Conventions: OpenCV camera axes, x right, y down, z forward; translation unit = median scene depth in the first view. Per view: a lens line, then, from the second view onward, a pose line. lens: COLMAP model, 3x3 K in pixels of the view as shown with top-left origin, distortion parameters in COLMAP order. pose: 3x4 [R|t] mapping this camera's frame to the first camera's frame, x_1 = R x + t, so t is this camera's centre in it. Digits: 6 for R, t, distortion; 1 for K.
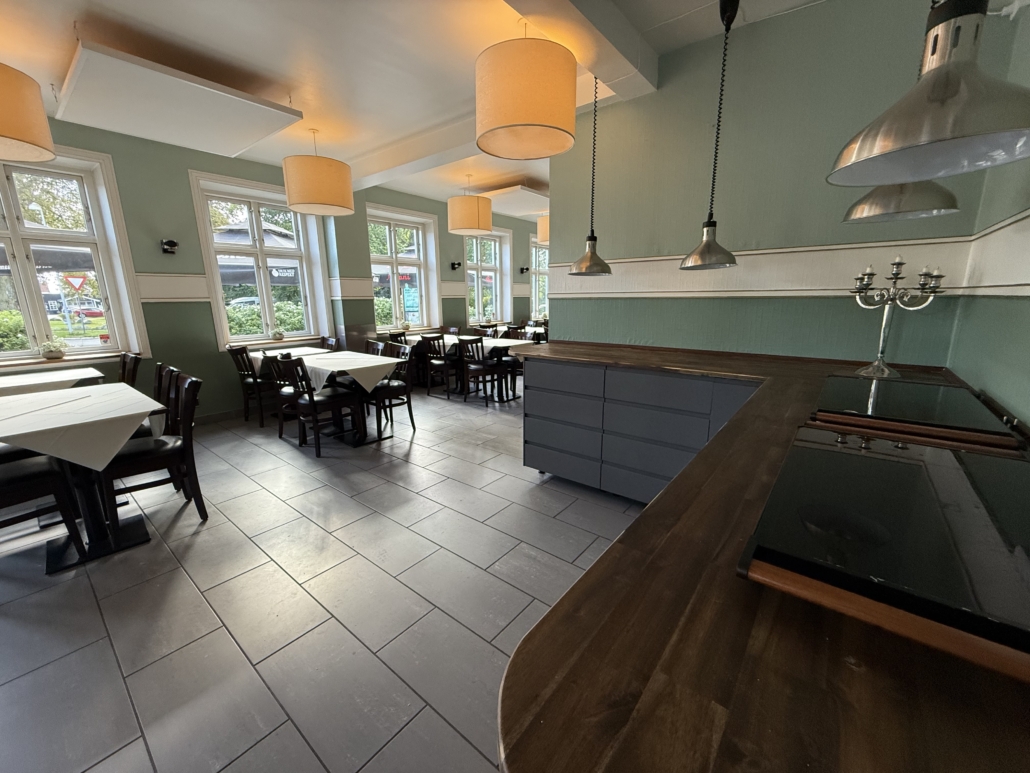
lens RADIAL K [[413.2, 0, 513.3], [0, 413.2, 384.1], [0, 0, 1]] dist [-0.000026, 0.000360]
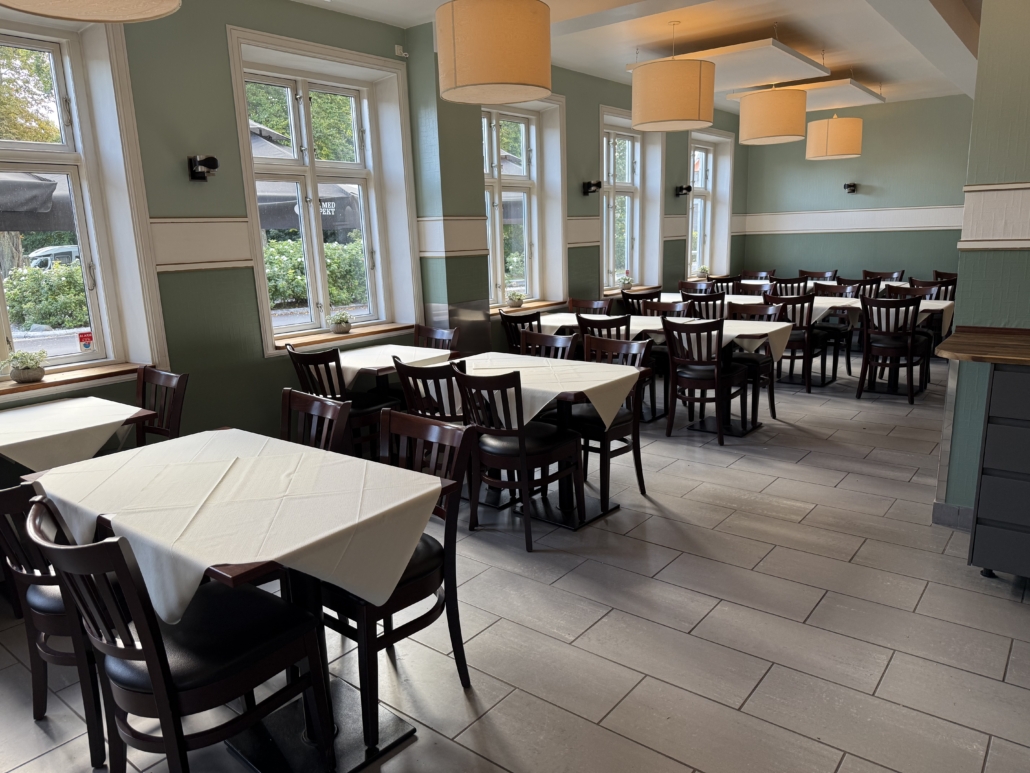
lens RADIAL K [[727.6, 0, 515.0], [0, 727.6, 386.5], [0, 0, 1]] dist [0.060483, -0.076477]
pose [[0.999748, -0.022070, 0.004056, -0.414155], [0.022083, 0.999751, -0.003098, -0.032649], [-0.003986, 0.003187, 0.999987, 0.032825]]
